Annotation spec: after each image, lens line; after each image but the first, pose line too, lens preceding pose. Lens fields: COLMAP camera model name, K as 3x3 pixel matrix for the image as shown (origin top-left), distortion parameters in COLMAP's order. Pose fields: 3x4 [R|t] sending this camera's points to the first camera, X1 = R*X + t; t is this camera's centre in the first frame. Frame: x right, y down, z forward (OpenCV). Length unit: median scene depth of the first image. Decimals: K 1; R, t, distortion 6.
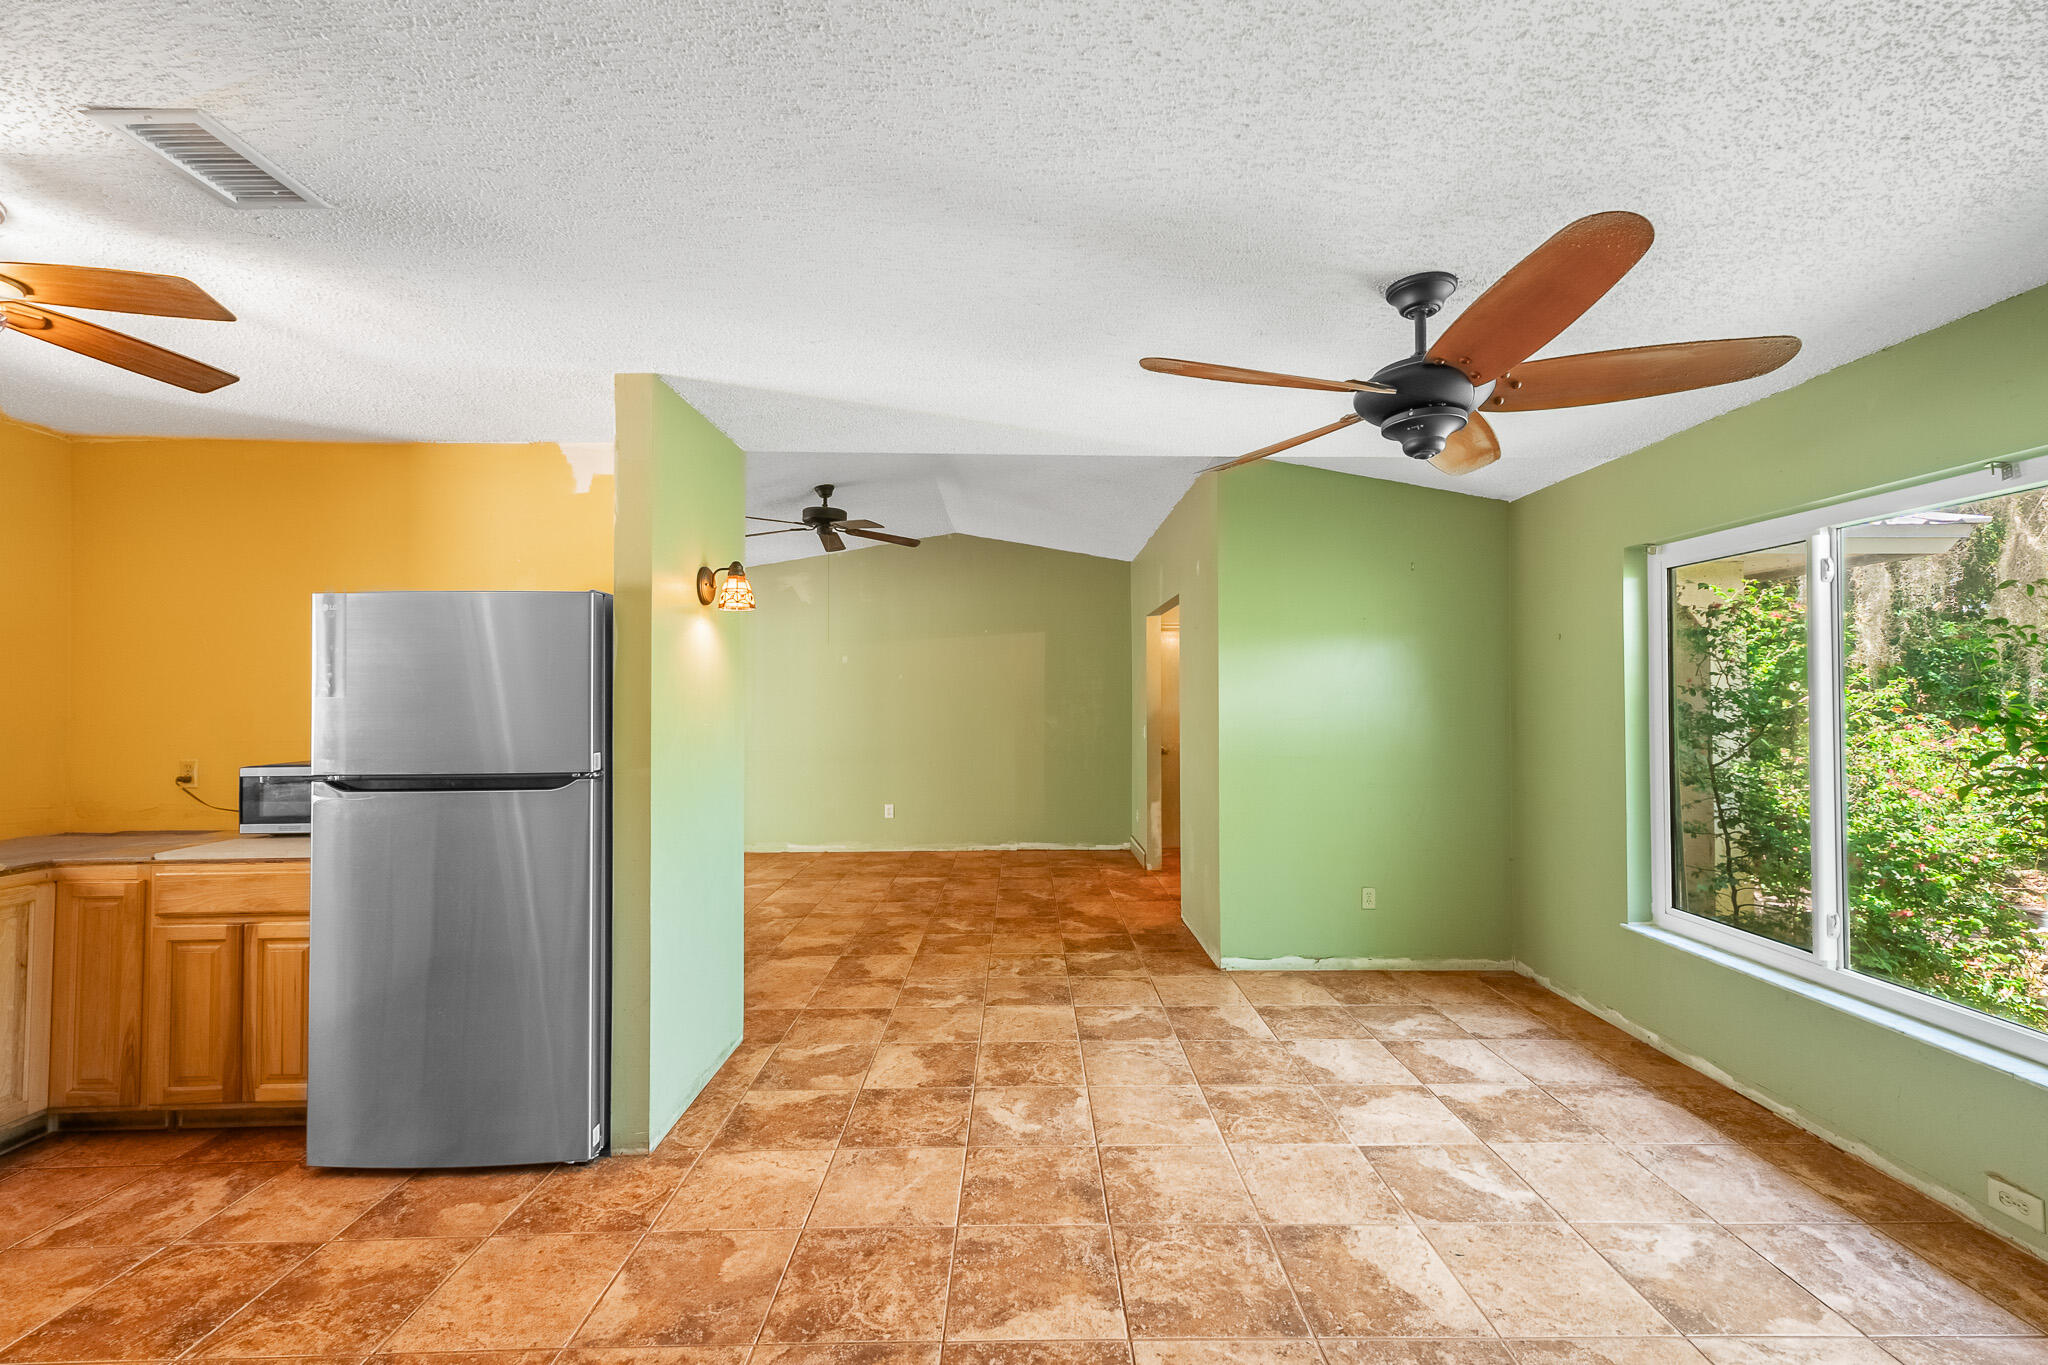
lens RADIAL K [[868.8, 0, 1034.1], [0, 868.8, 686.9], [0, 0, 1]] dist [-0.000325, 0.000683]
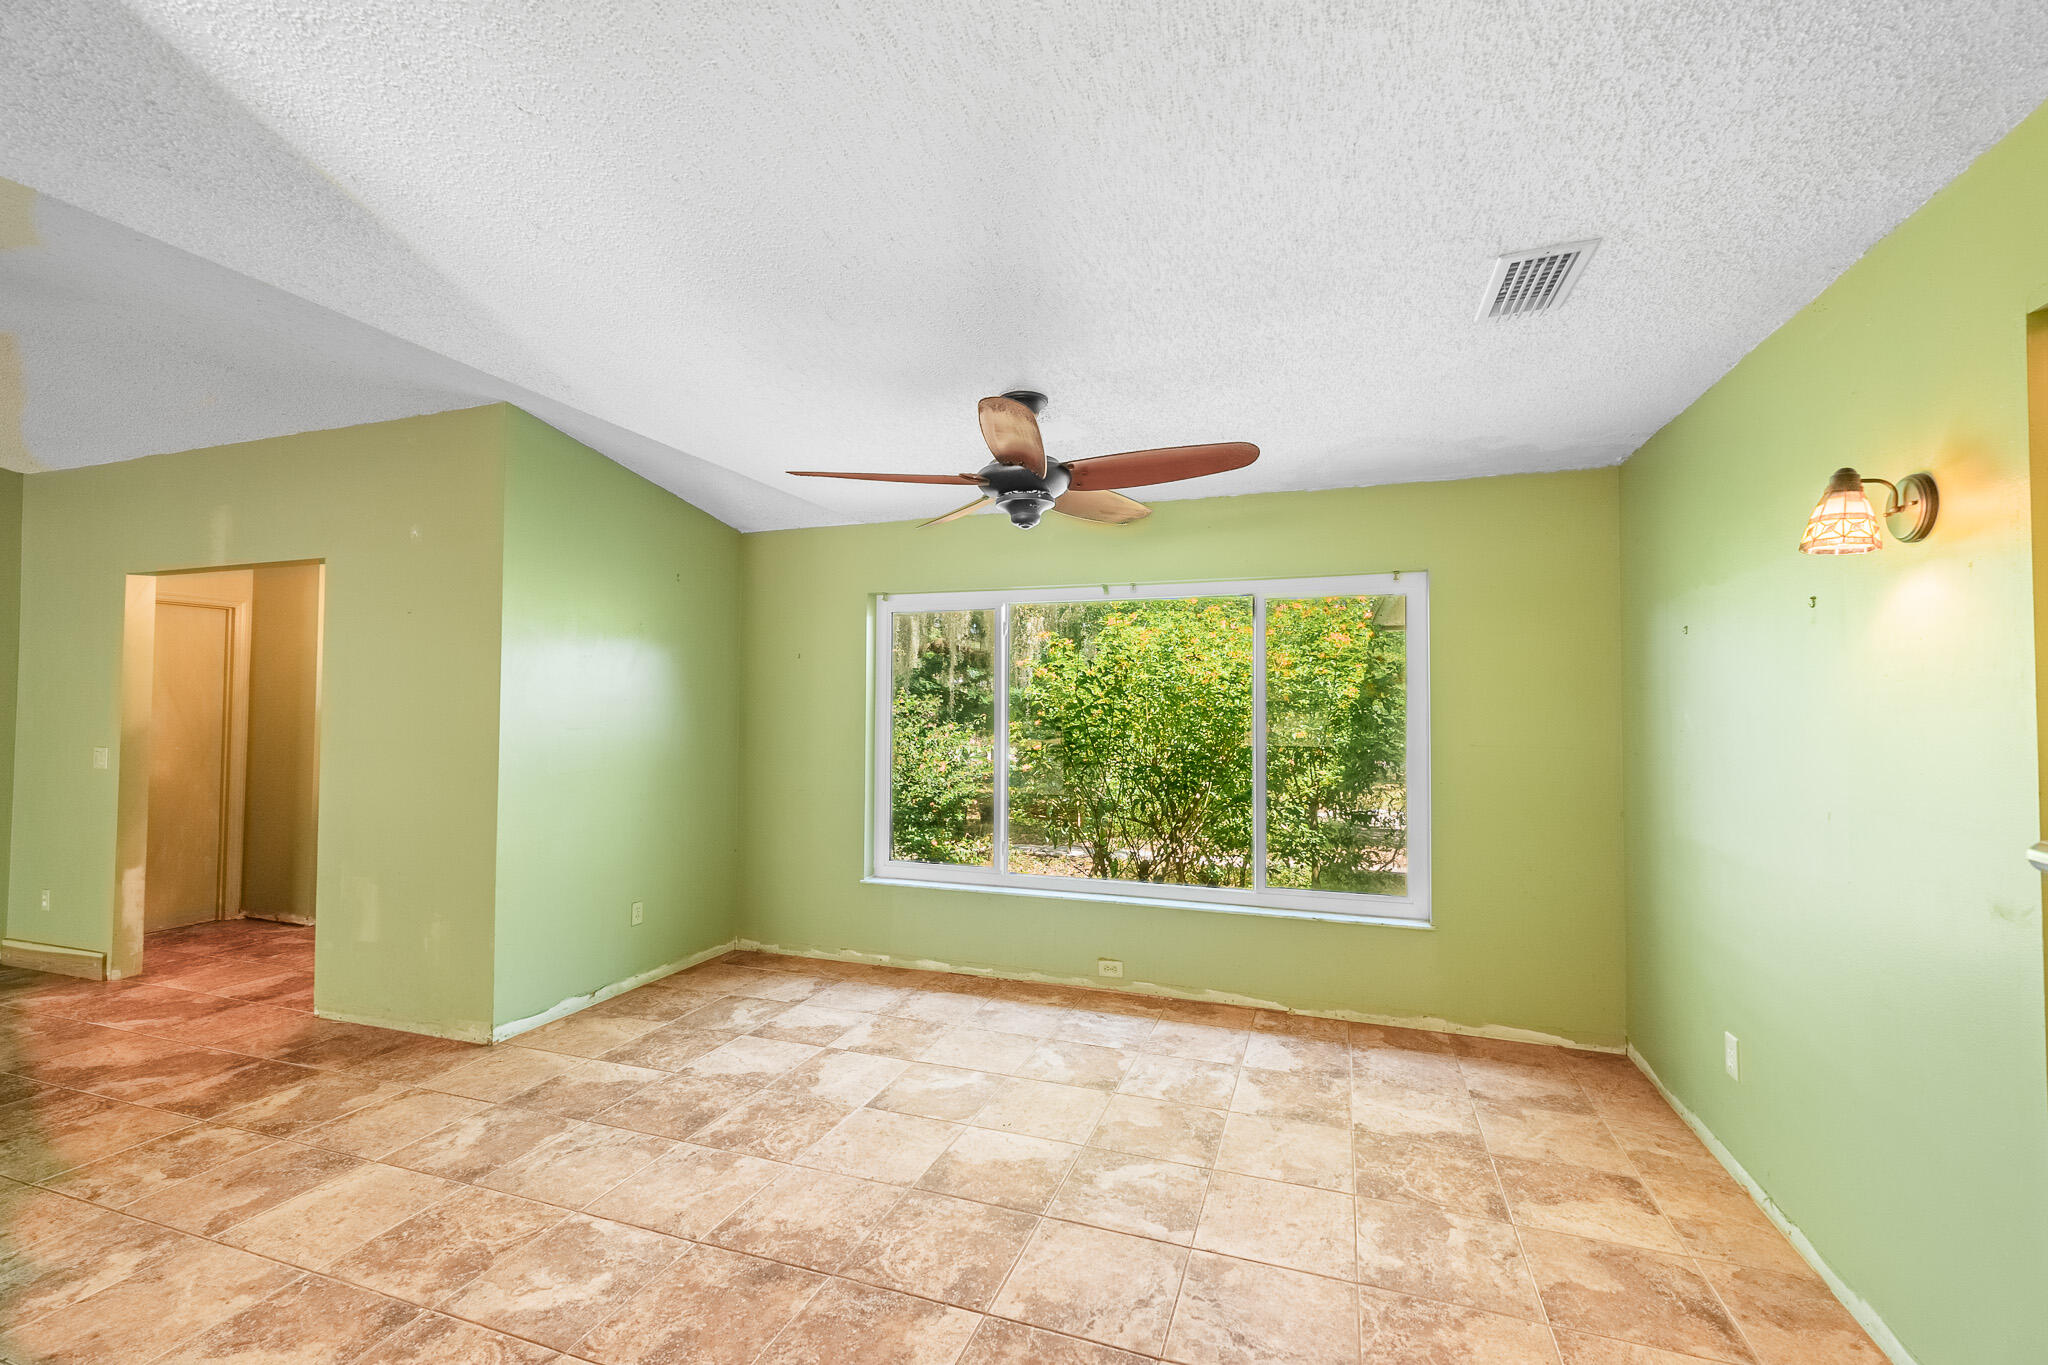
lens RADIAL K [[868.8, 0, 1043.4], [0, 868.8, 687.7], [0, 0, 1]] dist [-0.000325, 0.000683]
pose [[0.330704, 0.020706, 0.943507, -0.502079], [-0.014935, 0.999749, -0.016705, 0.001799], [-0.943616, -0.008567, 0.330930, 0.334283]]
